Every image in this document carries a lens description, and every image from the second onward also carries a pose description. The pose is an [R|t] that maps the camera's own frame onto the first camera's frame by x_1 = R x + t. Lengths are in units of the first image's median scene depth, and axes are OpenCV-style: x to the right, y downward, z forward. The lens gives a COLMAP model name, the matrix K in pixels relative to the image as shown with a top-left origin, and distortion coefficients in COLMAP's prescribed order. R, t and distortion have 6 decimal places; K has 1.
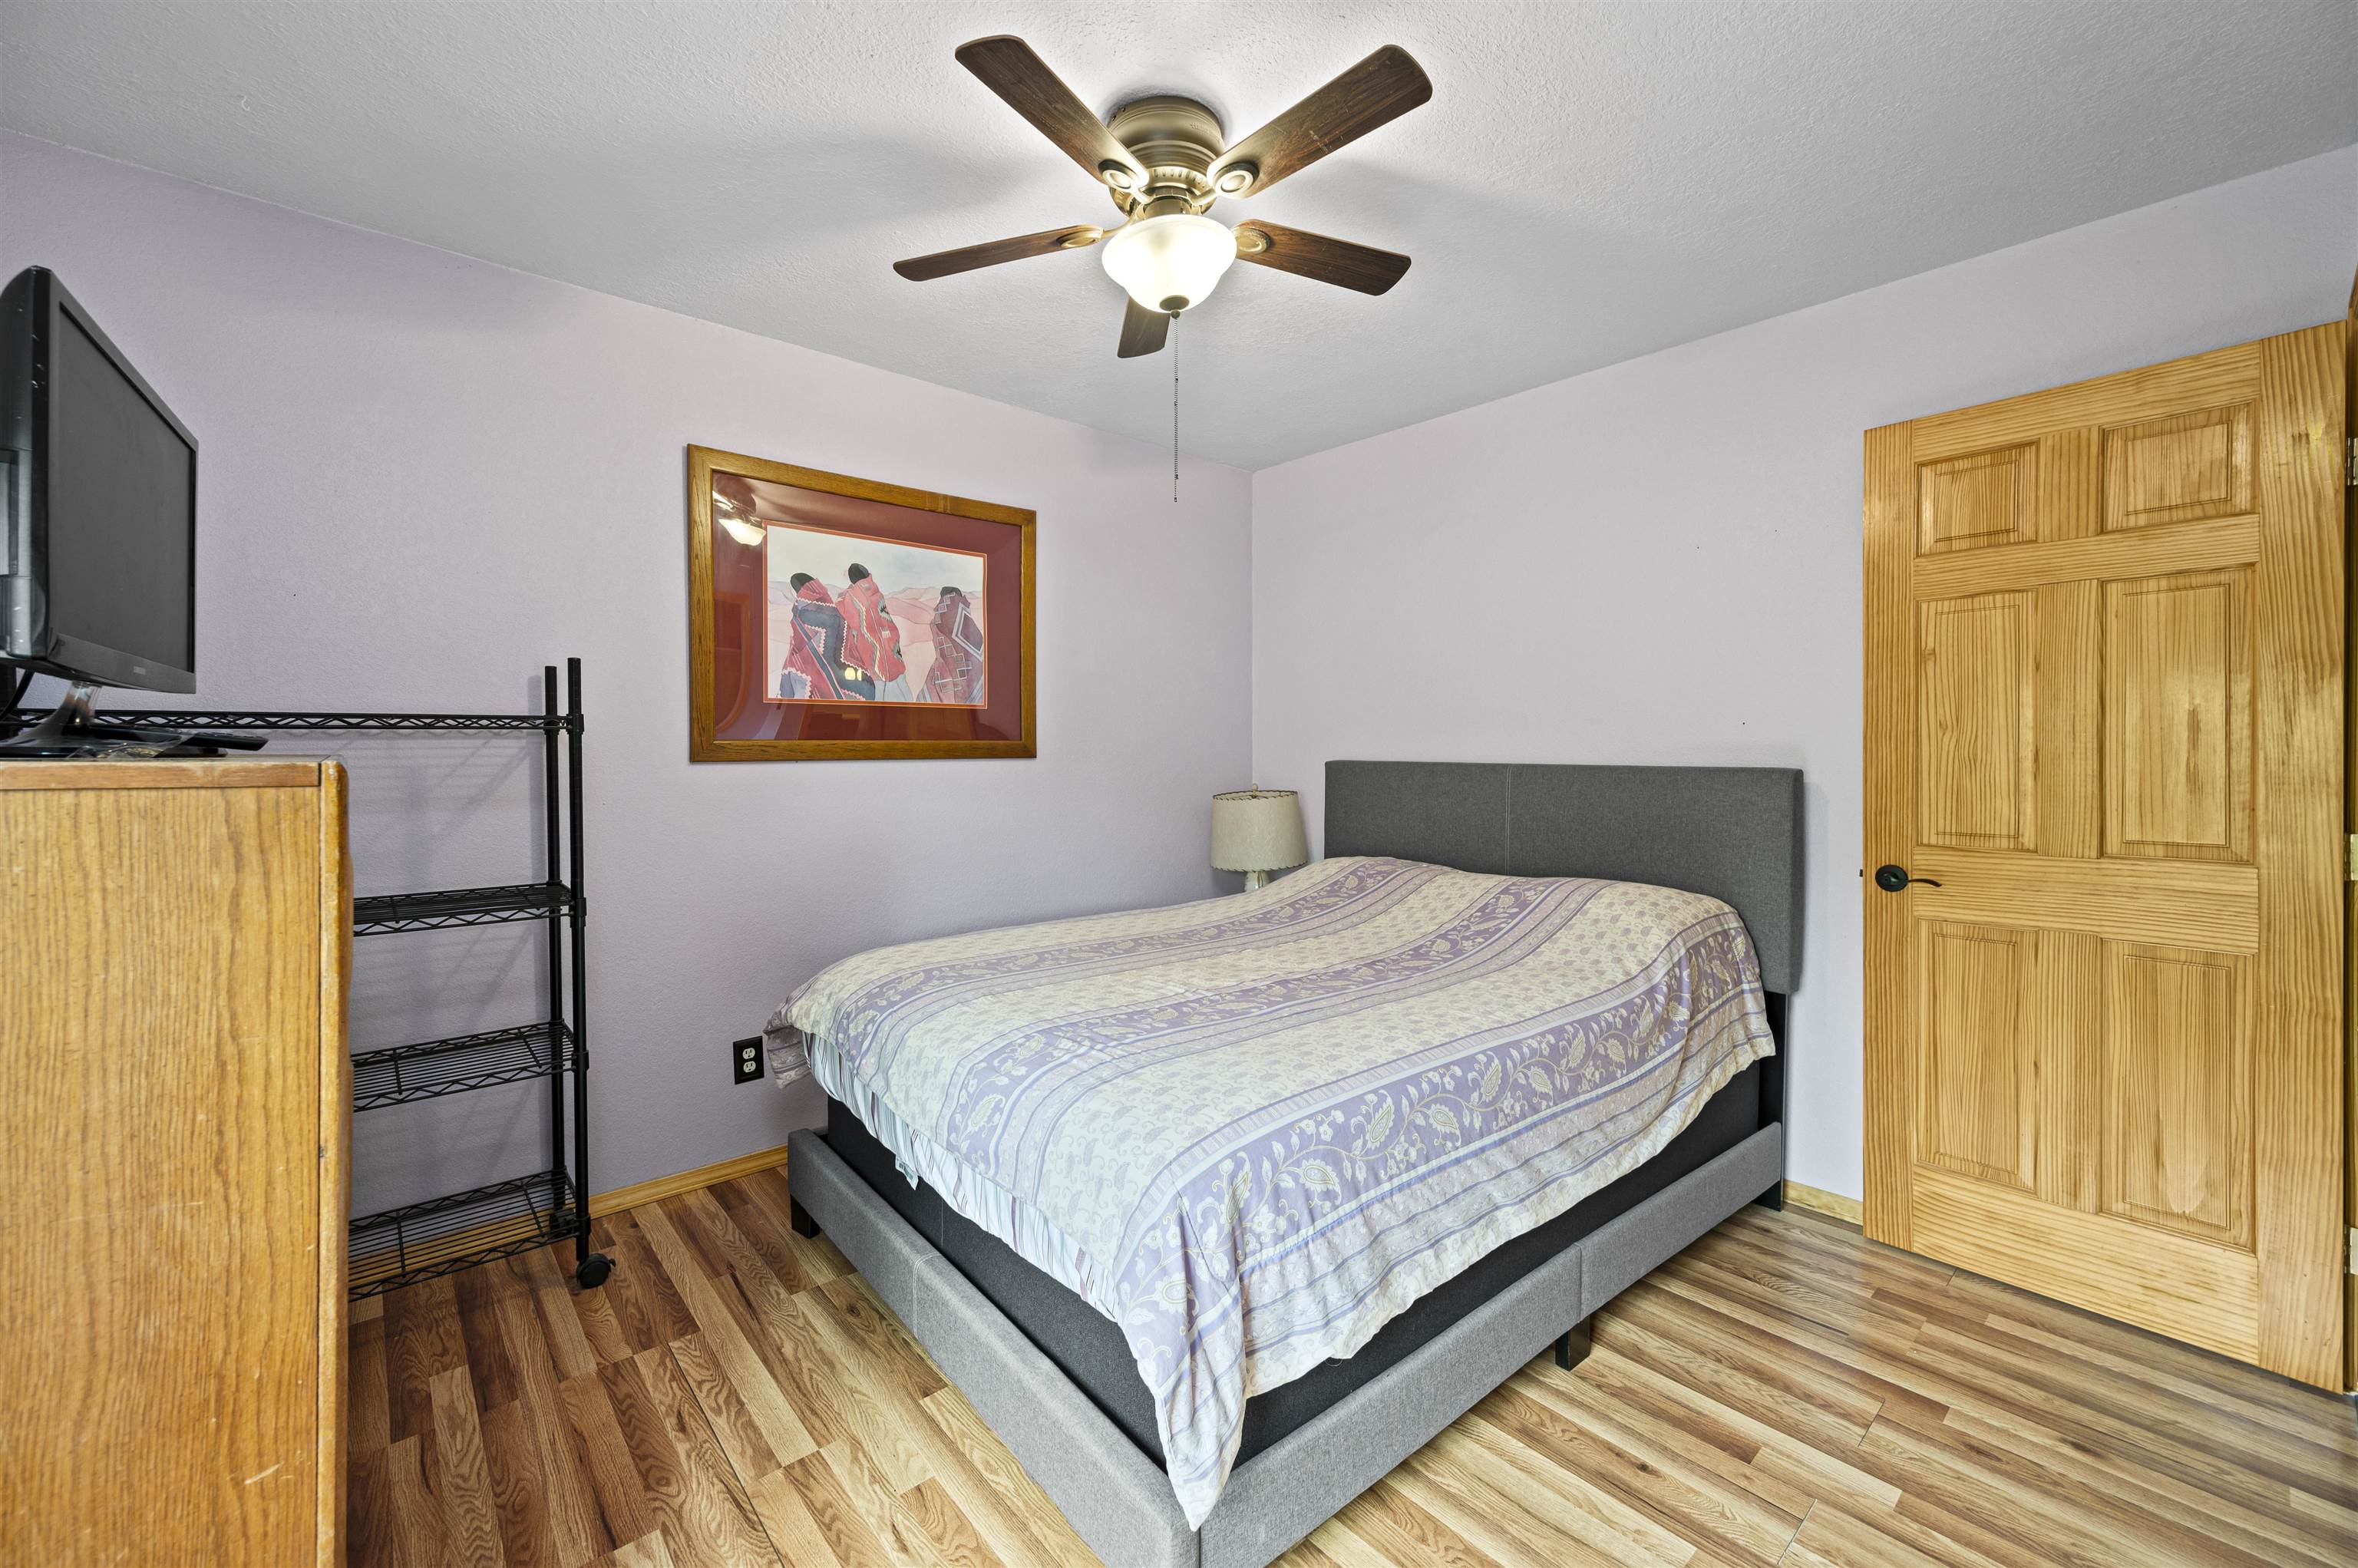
lens RADIAL K [[948.4, 0, 1172.7], [0, 948.4, 762.5], [0, 0, 1]] dist [0.001798, 0.000008]
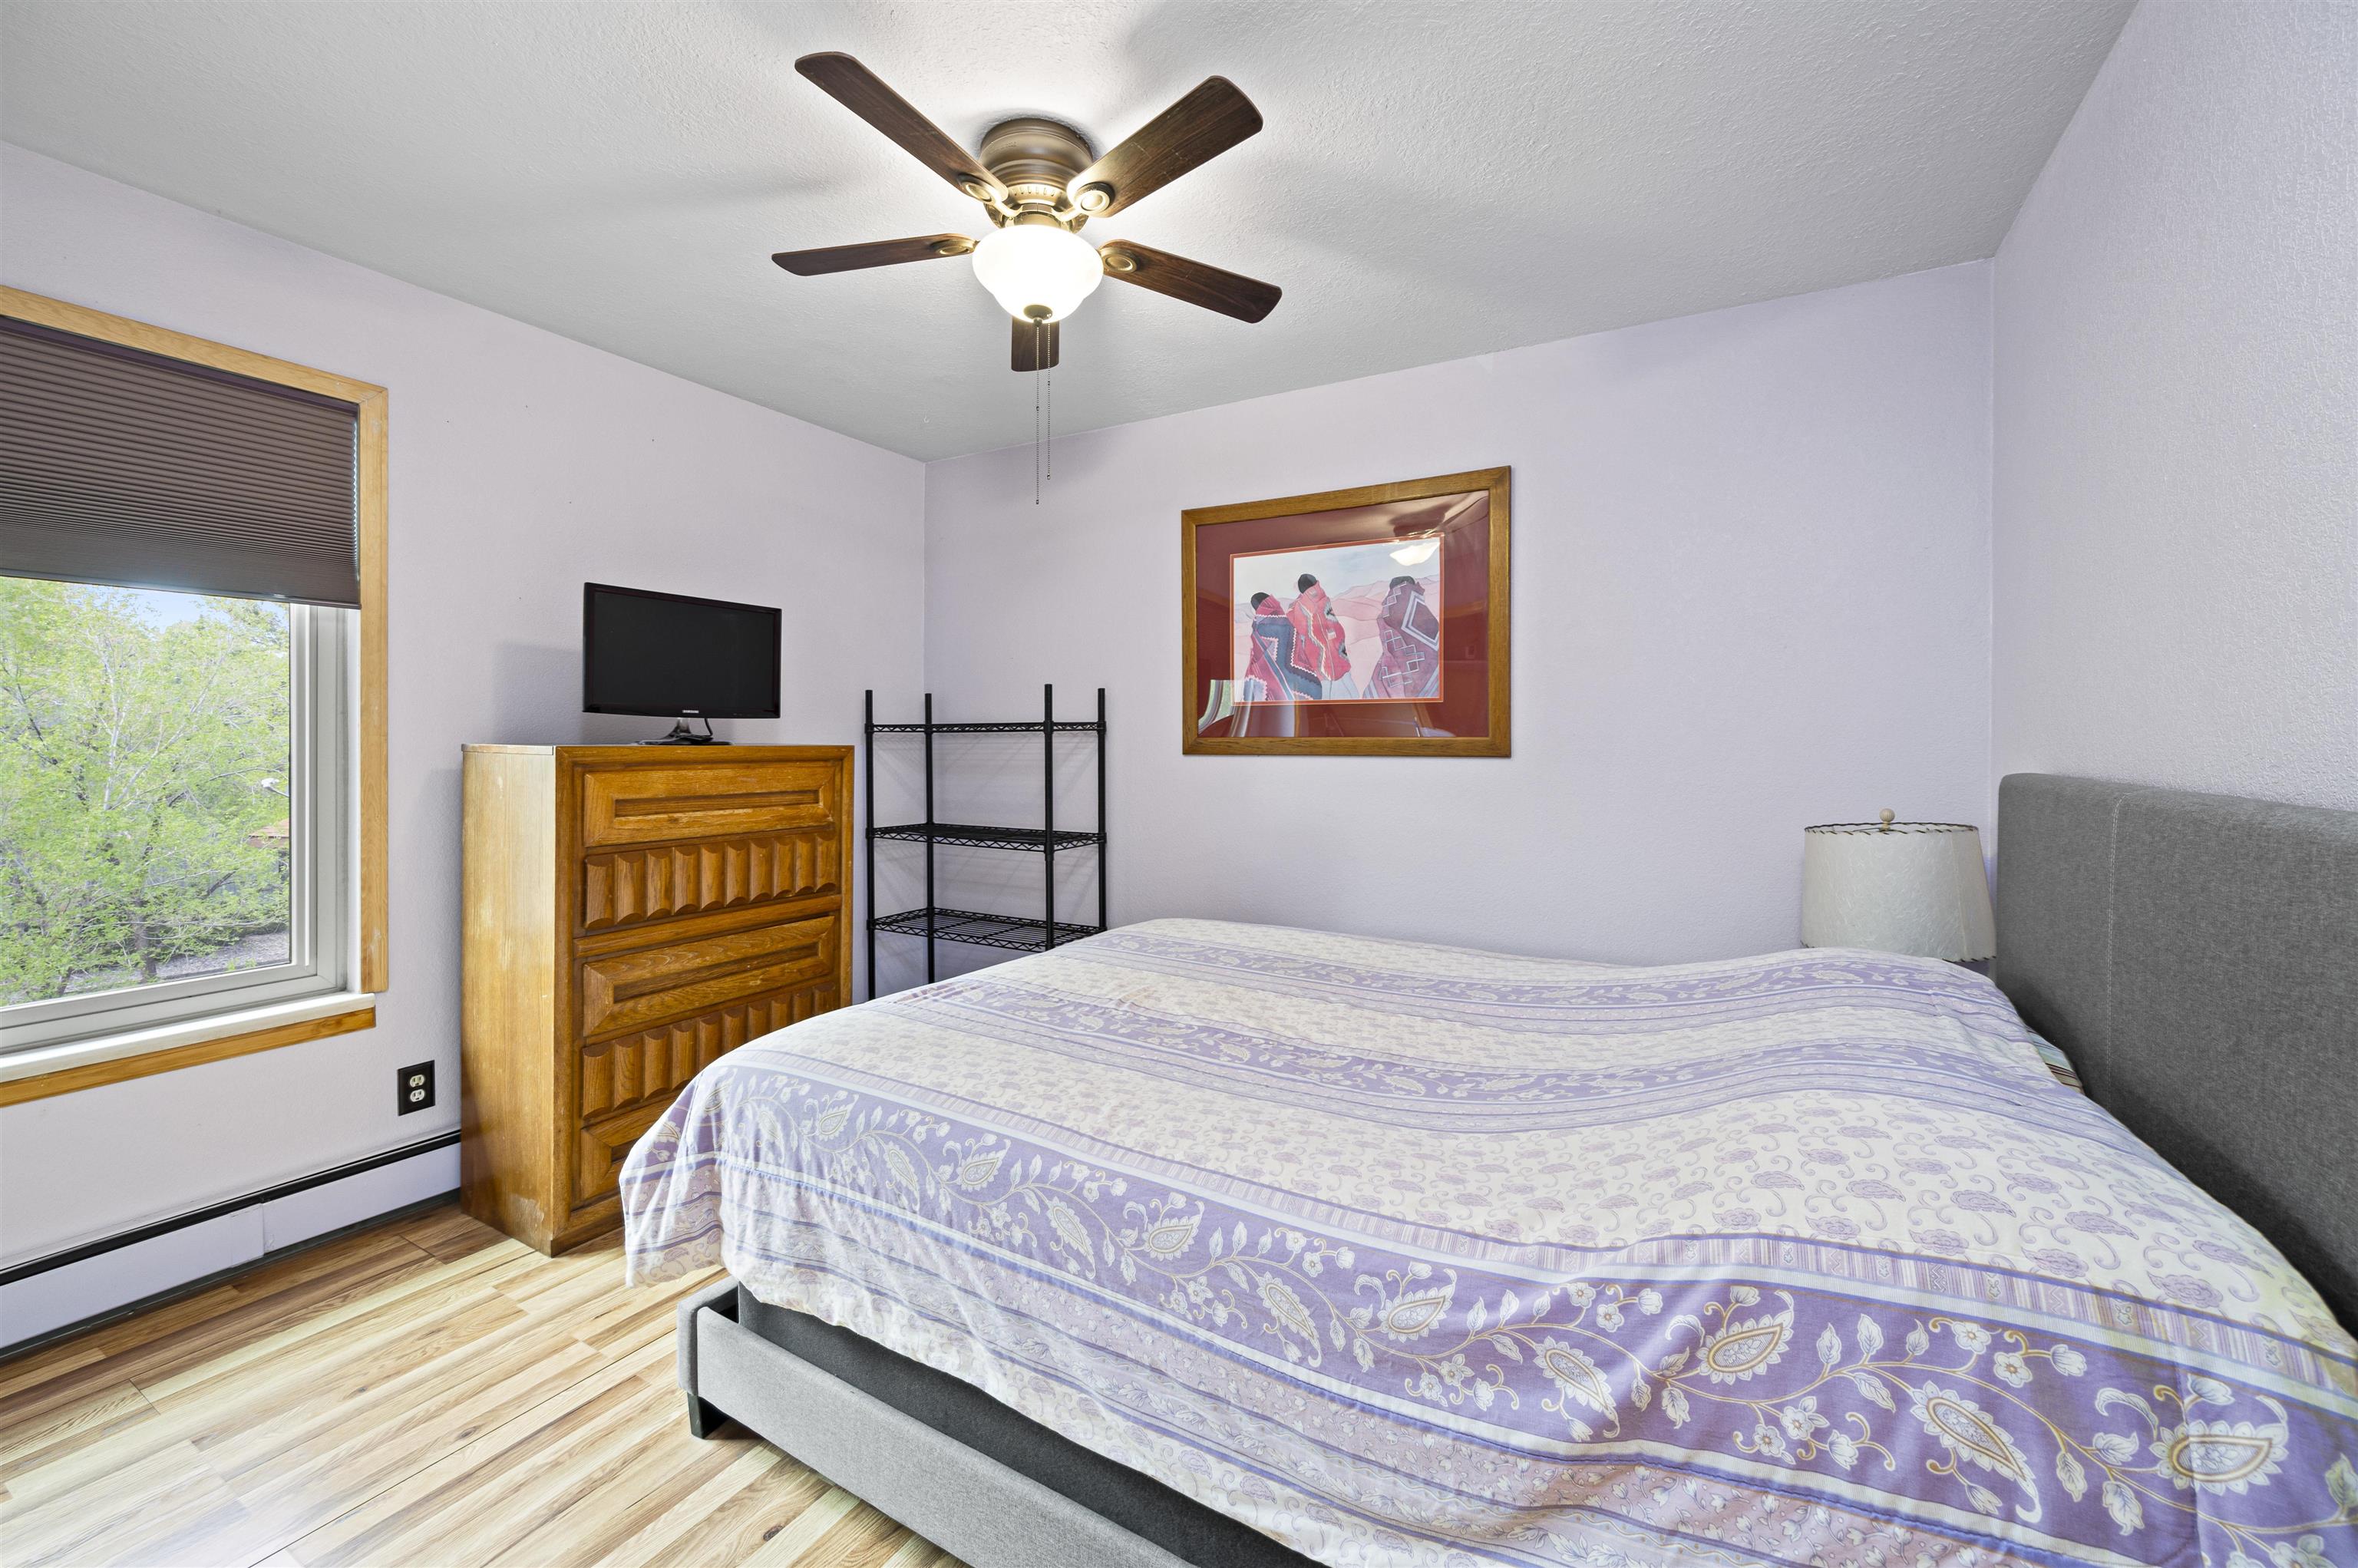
lens RADIAL K [[948.4, 0, 1170.2], [0, 948.4, 760.0], [0, 0, 1]] dist [0.001798, 0.000008]
pose [[0.319540, 0.016934, -0.947421, 0.671129], [-0.019256, 0.999750, 0.011374, -0.007755], [0.947377, 0.014609, 0.319786, 0.537084]]
